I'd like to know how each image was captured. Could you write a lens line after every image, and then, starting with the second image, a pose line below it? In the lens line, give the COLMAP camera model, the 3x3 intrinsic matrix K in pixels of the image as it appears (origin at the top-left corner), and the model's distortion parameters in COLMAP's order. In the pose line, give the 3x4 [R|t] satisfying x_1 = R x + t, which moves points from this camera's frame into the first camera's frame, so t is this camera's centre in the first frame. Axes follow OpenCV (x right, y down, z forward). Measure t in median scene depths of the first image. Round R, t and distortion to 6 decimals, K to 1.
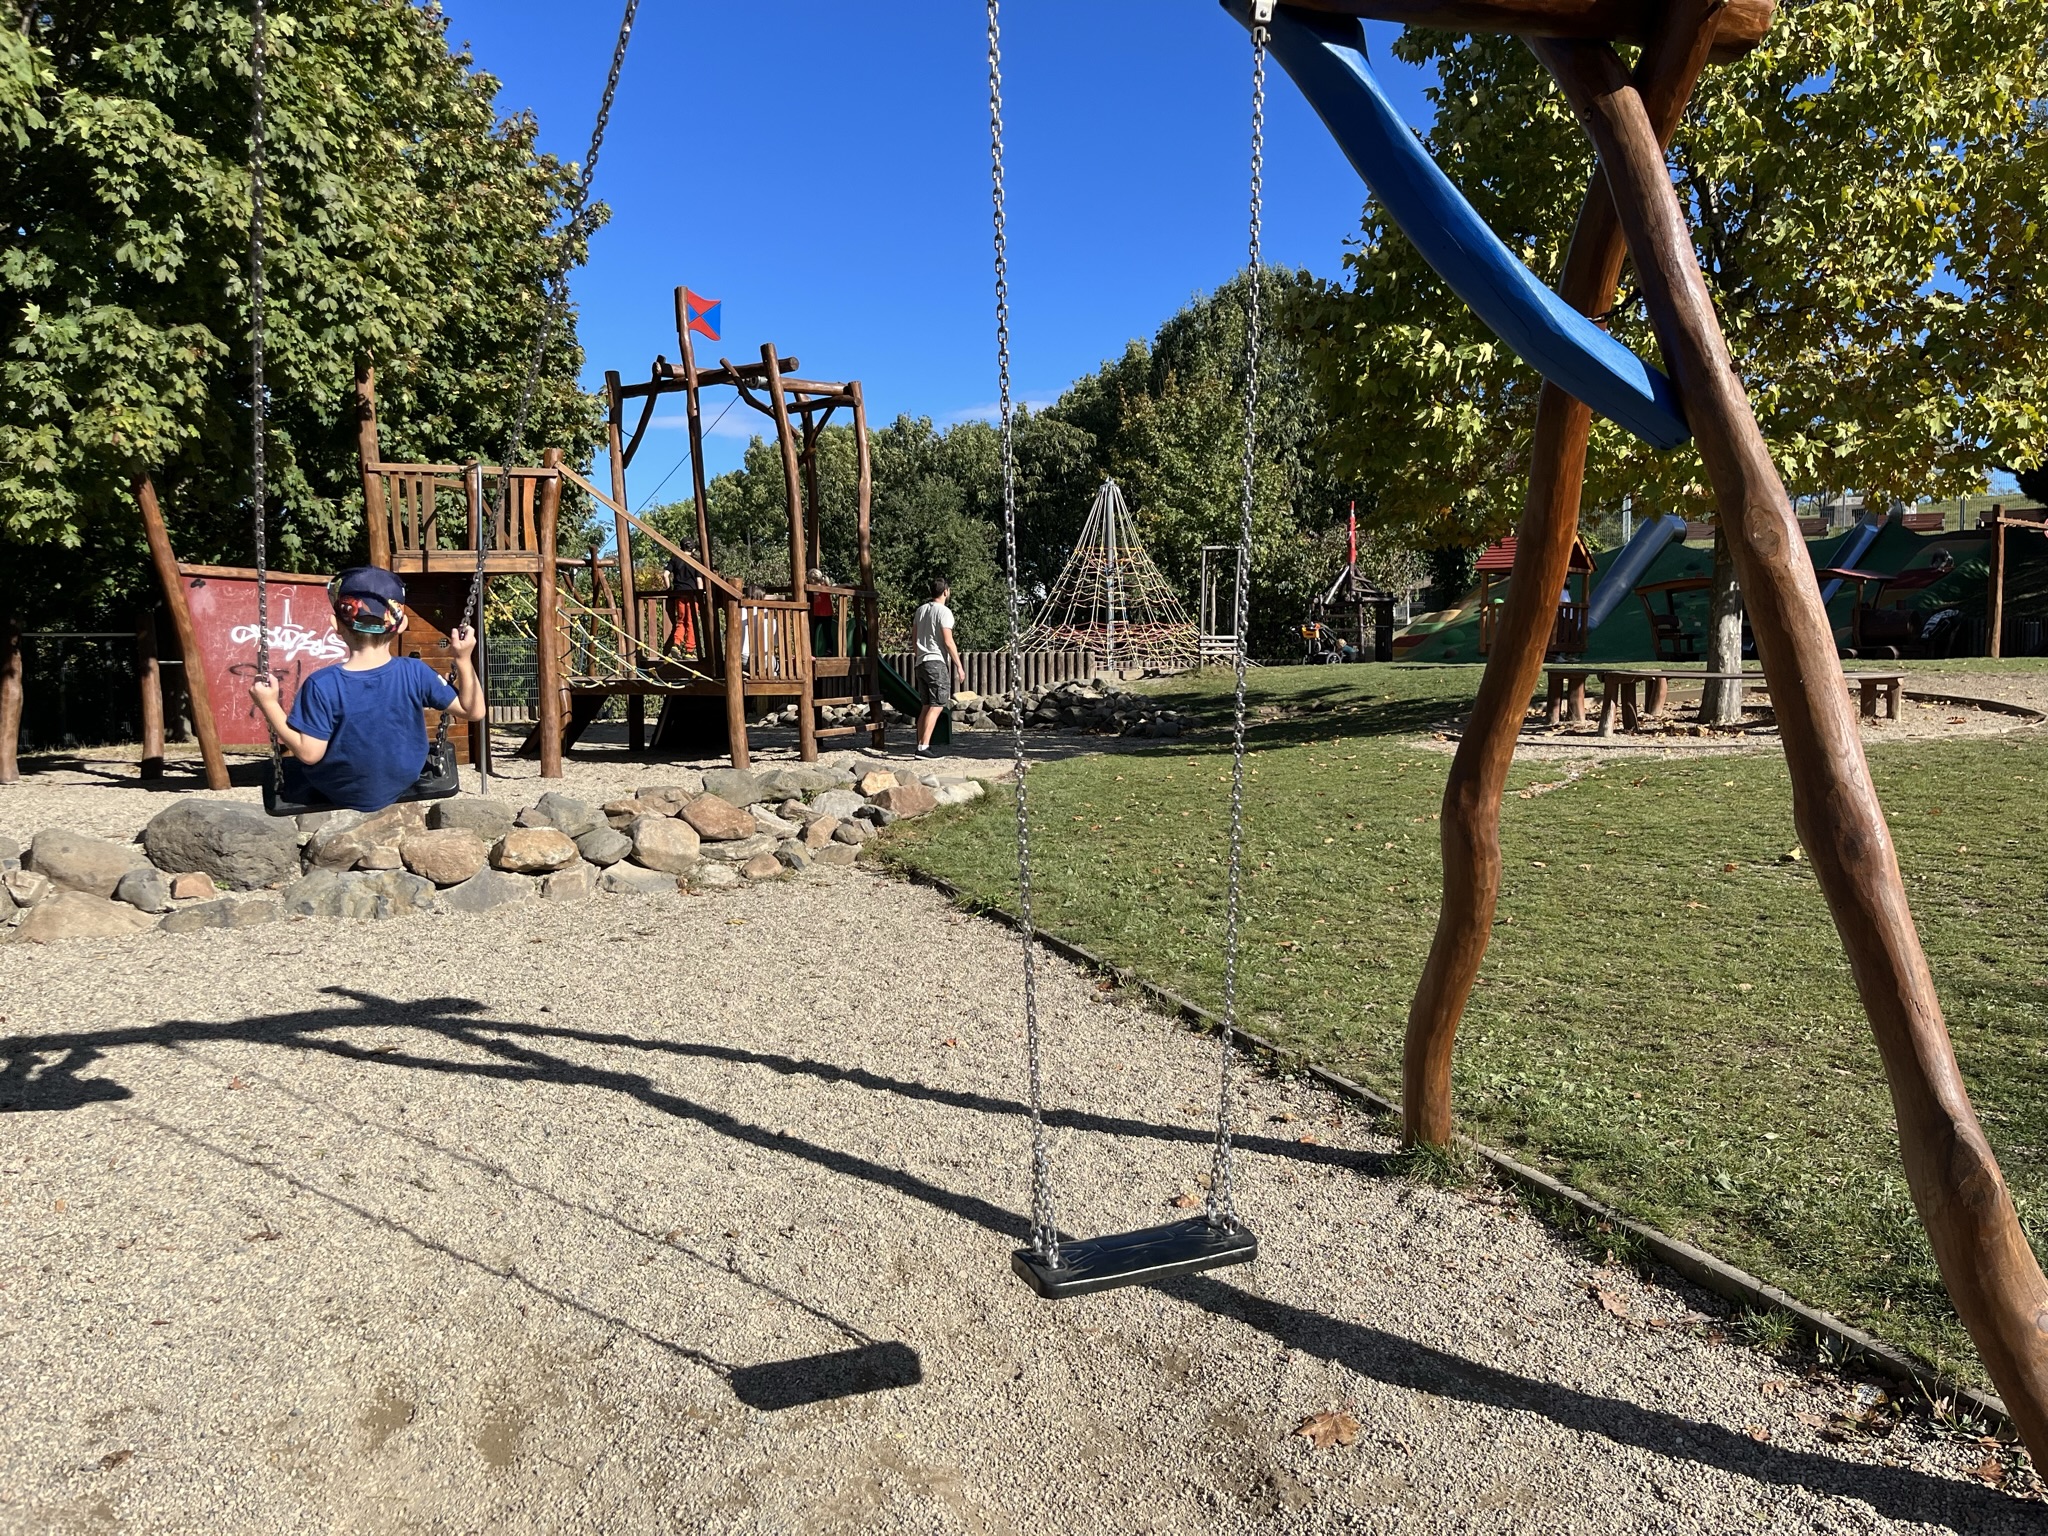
lens RADIAL K [[1507.3, 0, 1026.9], [0, 1507.3, 746.9], [0, 0, 1]] dist [0.023801, -0.003365]
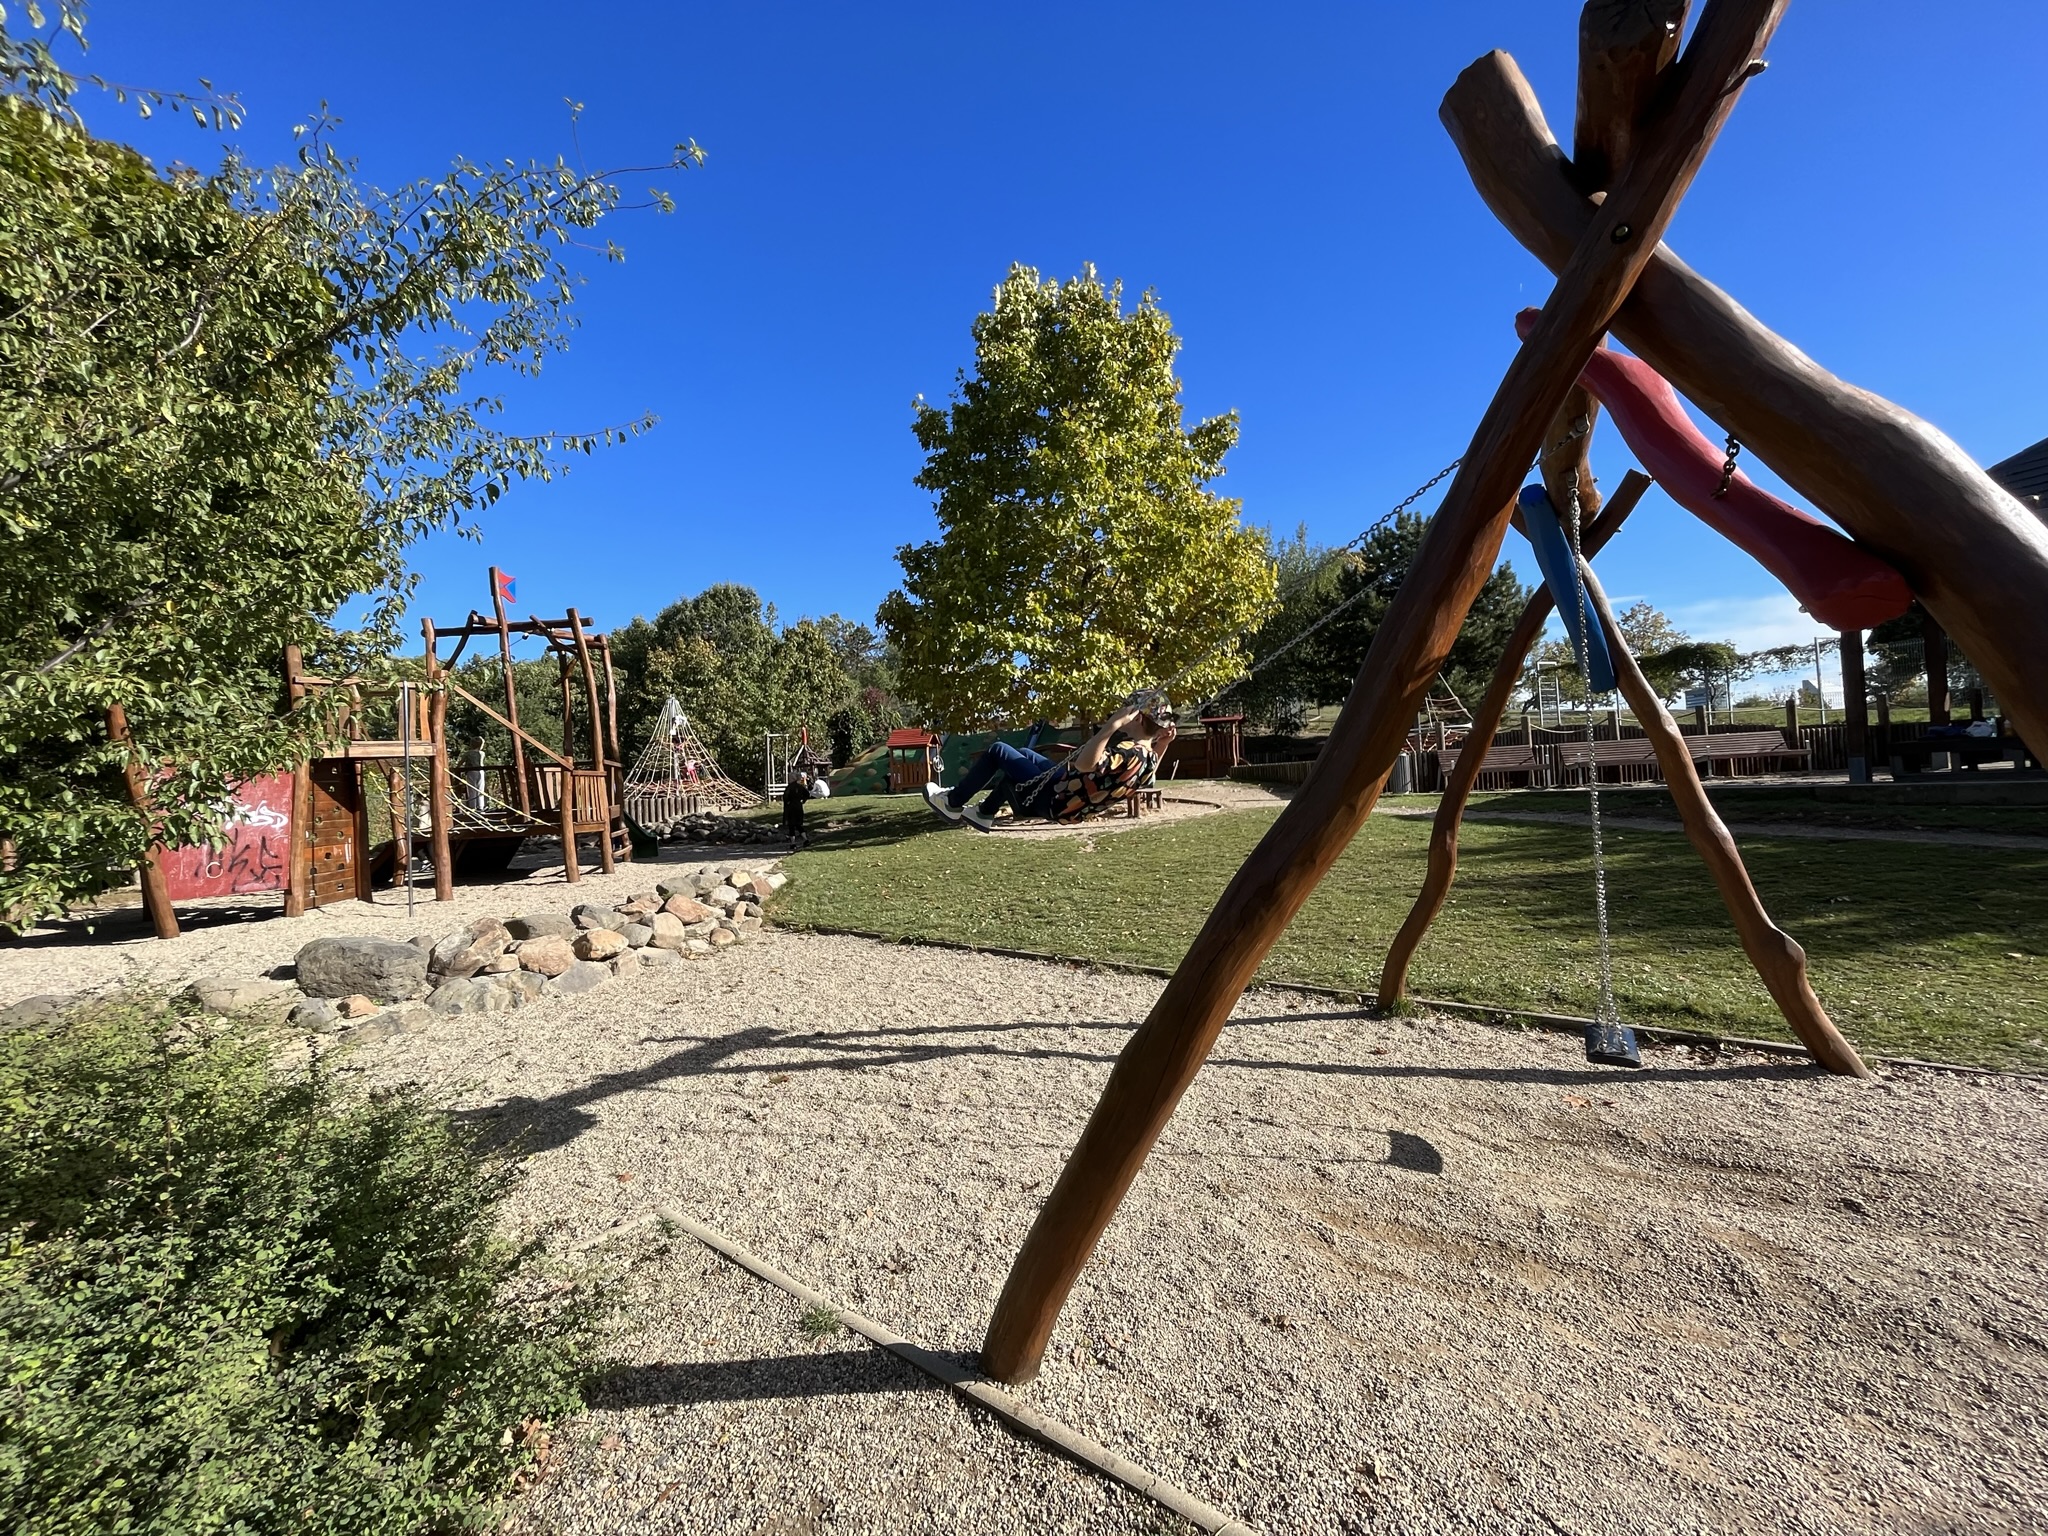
lens RADIAL K [[808.2, 0, 1018.8], [0, 808.2, 748.6], [0, 0, 1]] dist [0.000025, 0.000014]
pose [[0.854399, -0.014400, 0.519418, -0.224398], [0.073429, 0.992931, -0.093258, -0.009605], [-0.514403, 0.117820, 0.849416, 0.063523]]
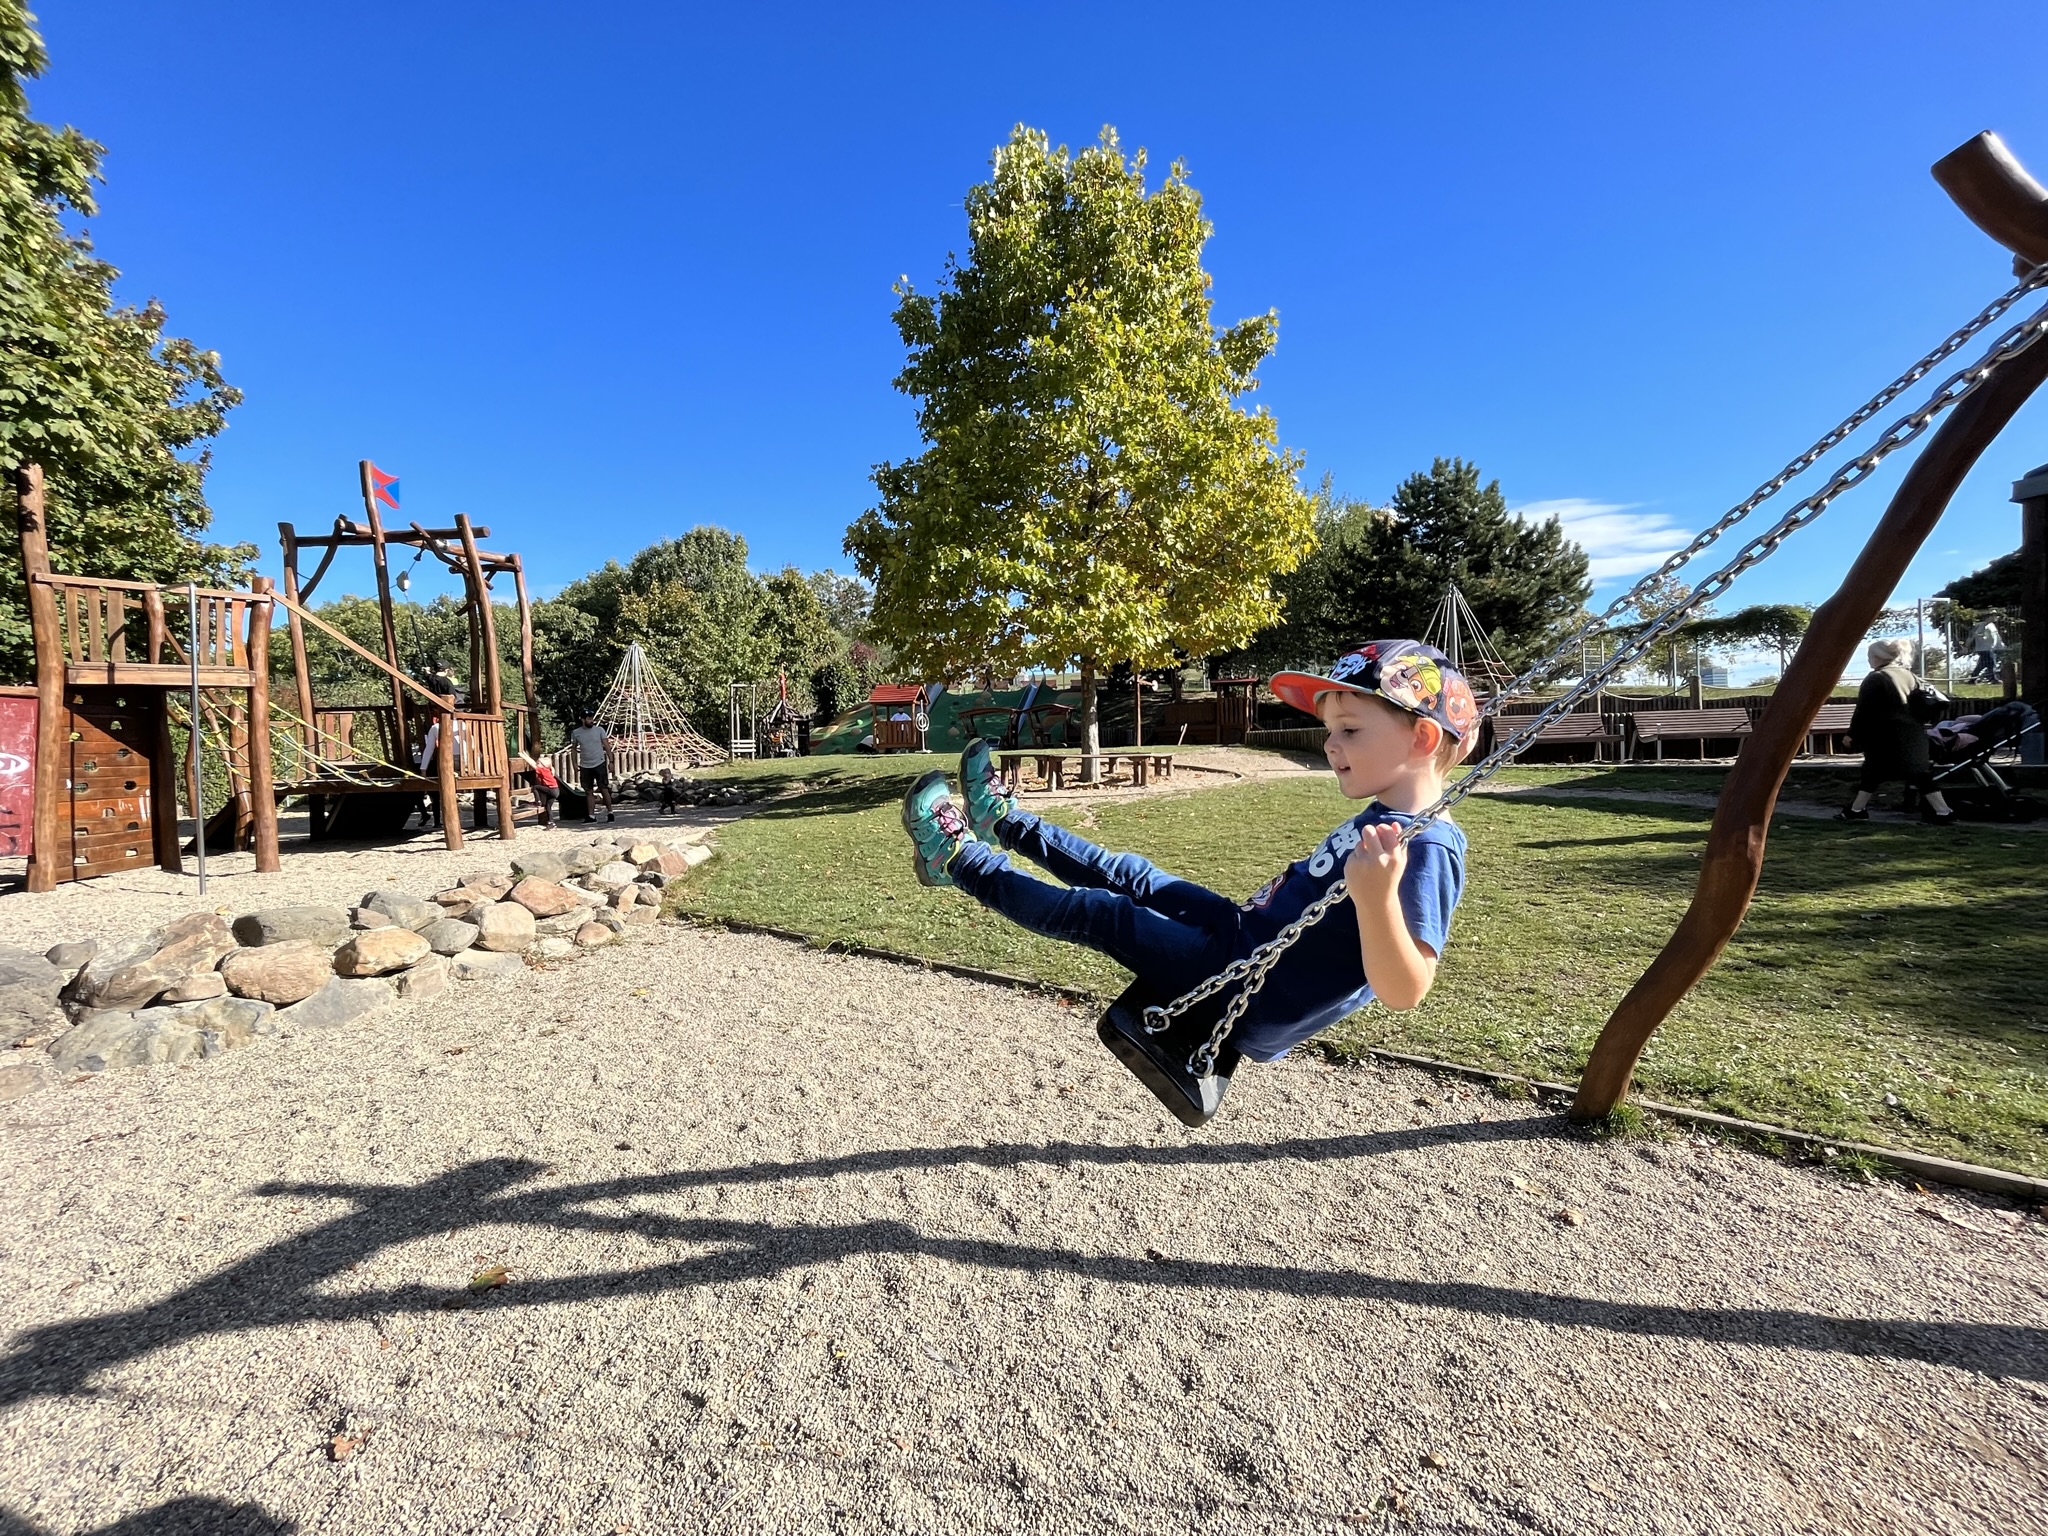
lens RADIAL K [[822.0, 0, 1024.0], [0, 822.0, 768.0], [0, 0, 1]] dist [-0.005442, -0.000057]
pose [[0.849548, -0.029748, 0.526671, -0.144521], [0.051269, 0.998338, -0.026310, -0.010200], [-0.525014, 0.049353, 0.849662, 0.179165]]
